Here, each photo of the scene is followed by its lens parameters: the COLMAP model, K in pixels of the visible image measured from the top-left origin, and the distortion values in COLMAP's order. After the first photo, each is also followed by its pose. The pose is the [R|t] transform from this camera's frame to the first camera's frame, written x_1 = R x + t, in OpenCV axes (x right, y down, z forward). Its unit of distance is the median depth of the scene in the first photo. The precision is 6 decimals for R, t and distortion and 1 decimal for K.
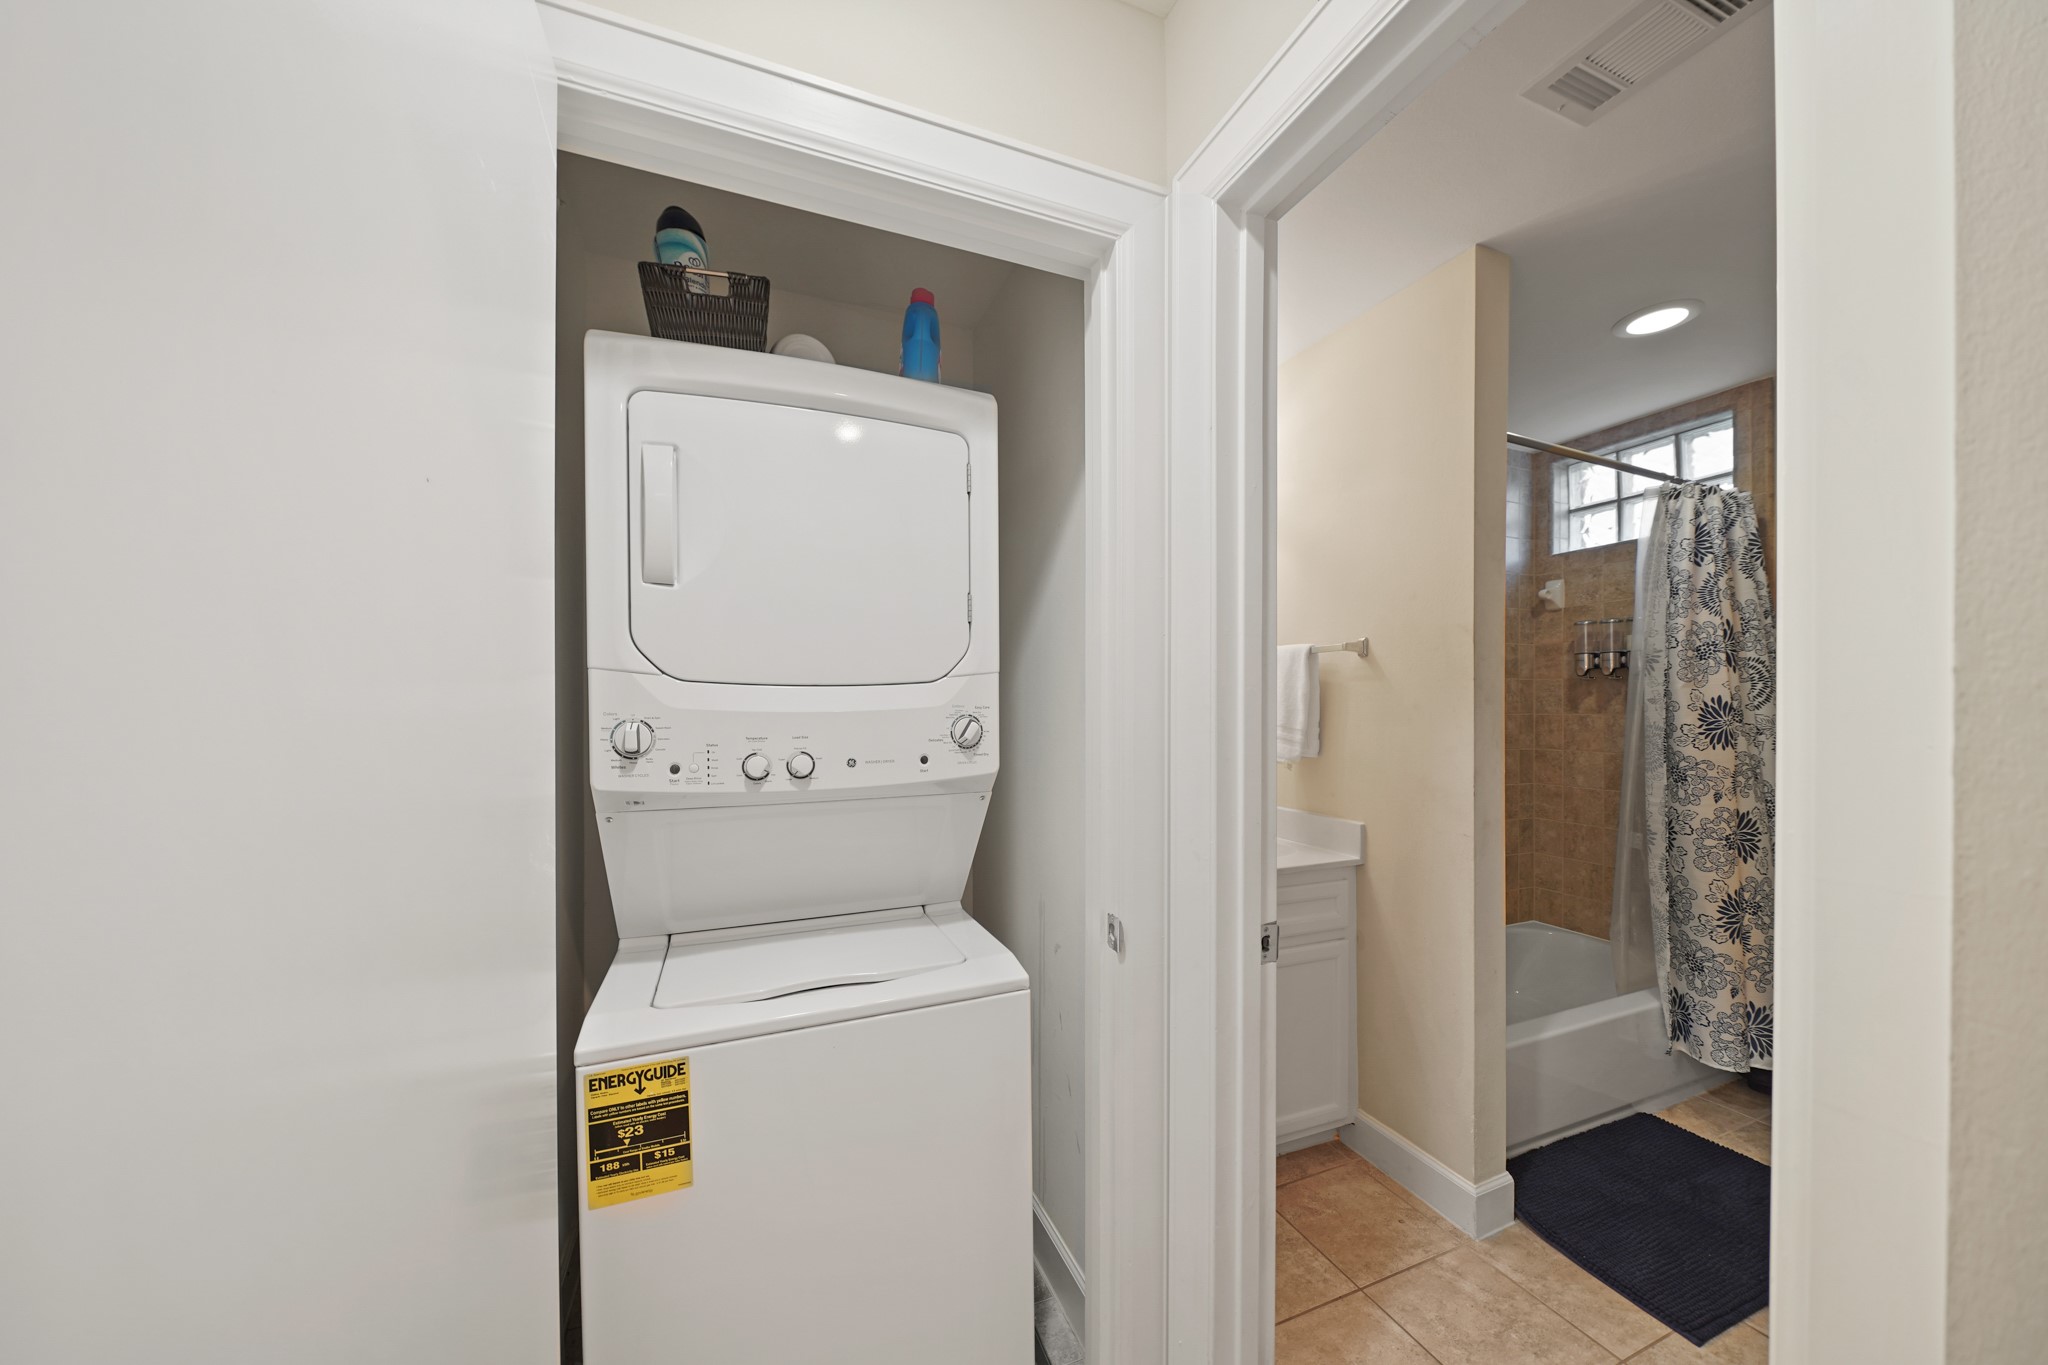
lens RADIAL K [[706.4, 0, 1022.2], [0, 706.4, 703.1], [0, 0, 1]] dist [-0.008043, -0.000073]
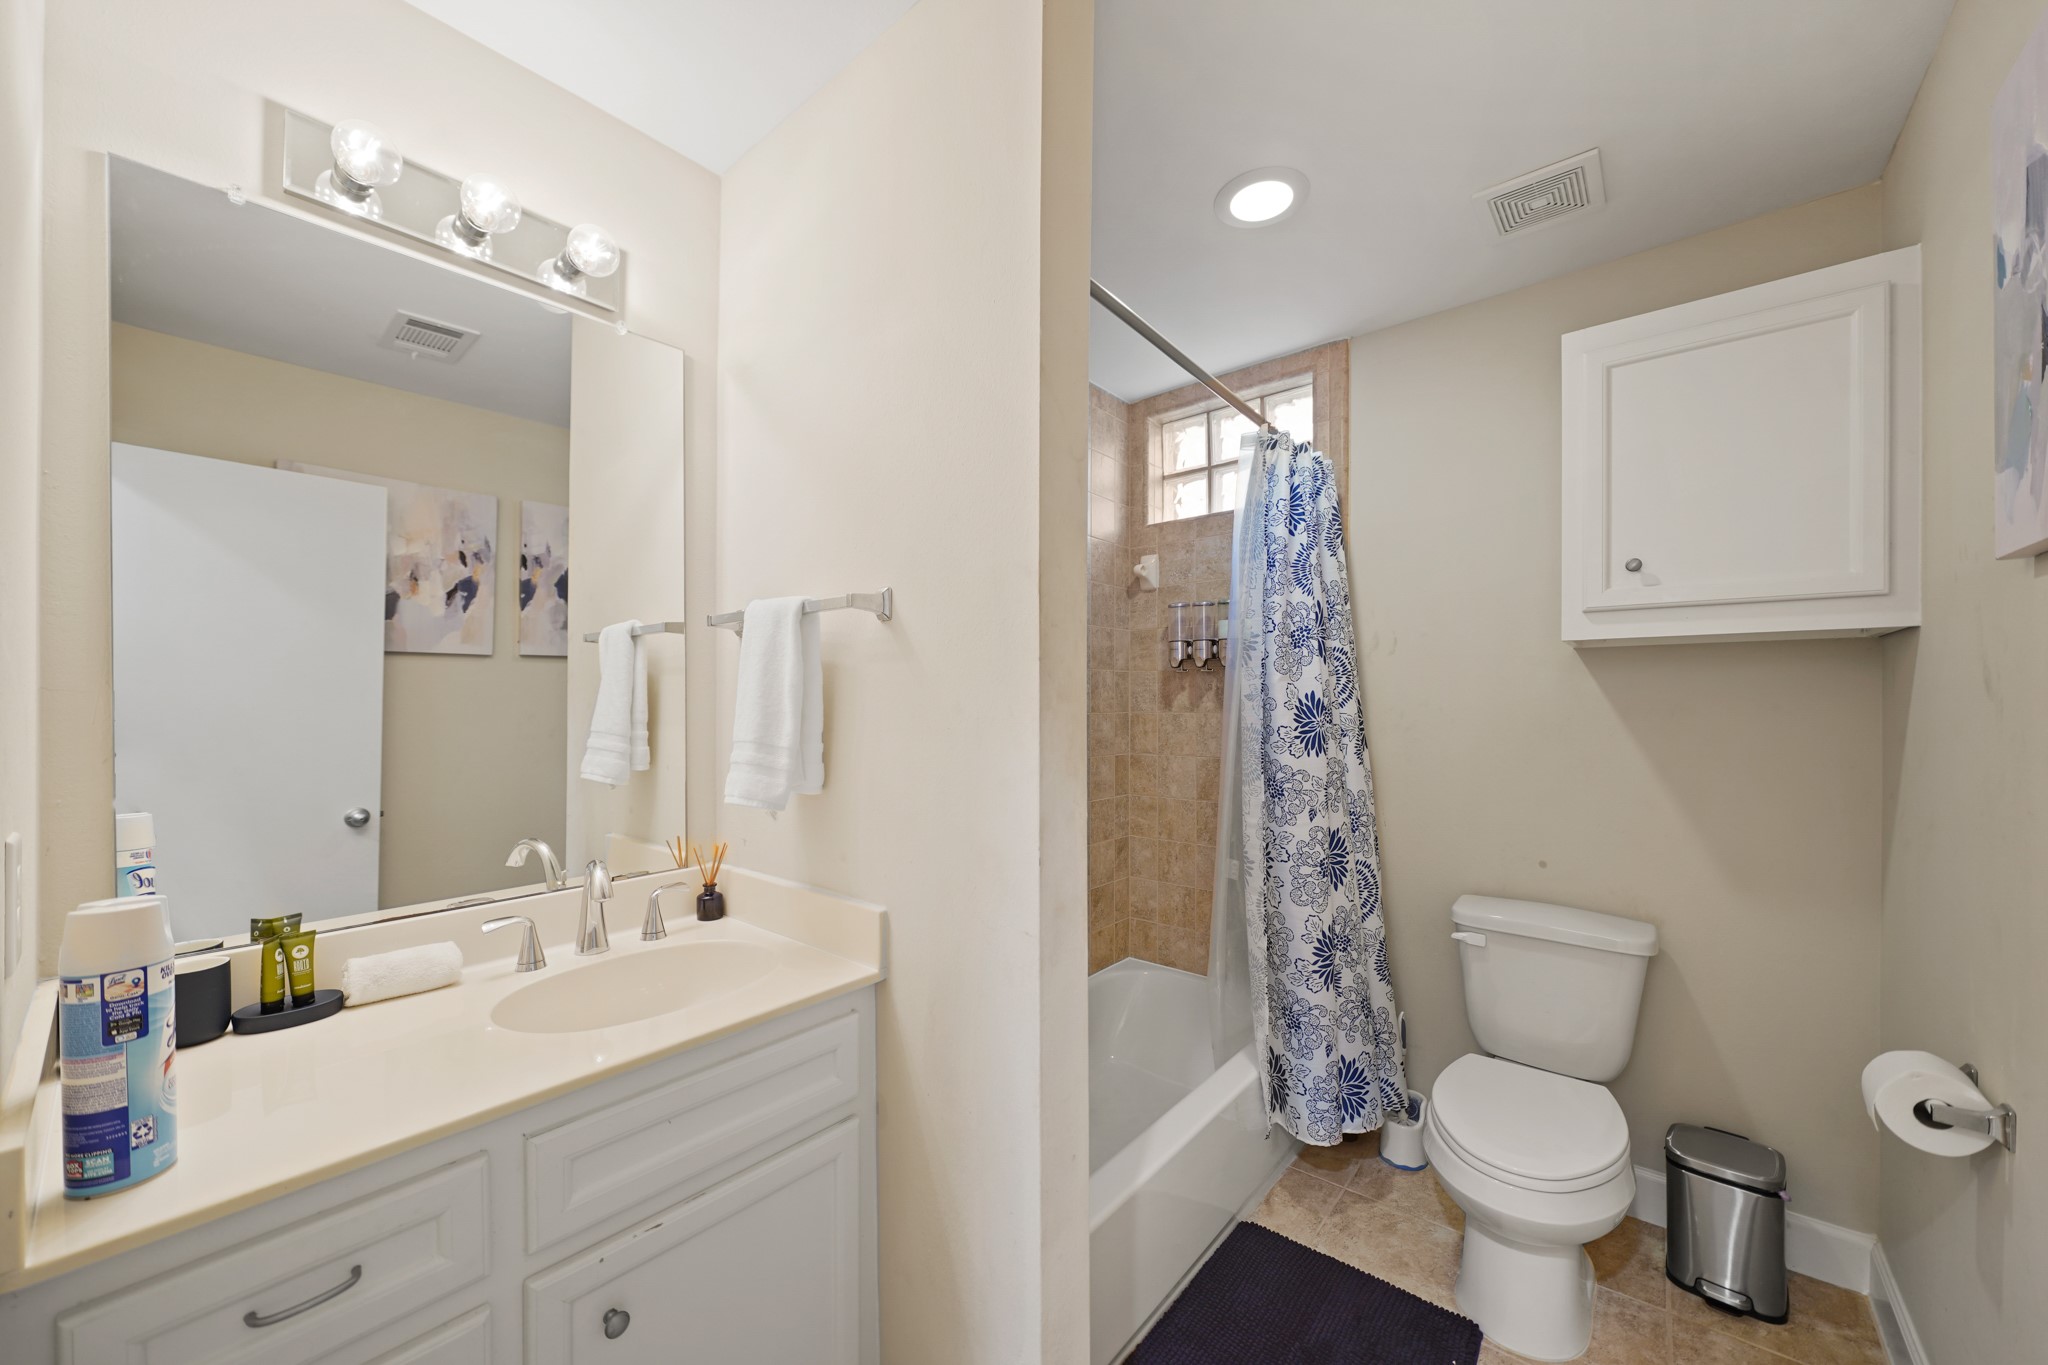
lens RADIAL K [[759.8, 0, 1026.3], [0, 759.8, 690.8], [0, 0, 1]] dist [-0.004098, -0.000214]
pose [[0.881063, 0.005988, 0.472961, 0.263180], [-0.001175, 0.999944, -0.010472, -0.001456], [-0.472997, 0.008671, 0.881021, 0.358119]]
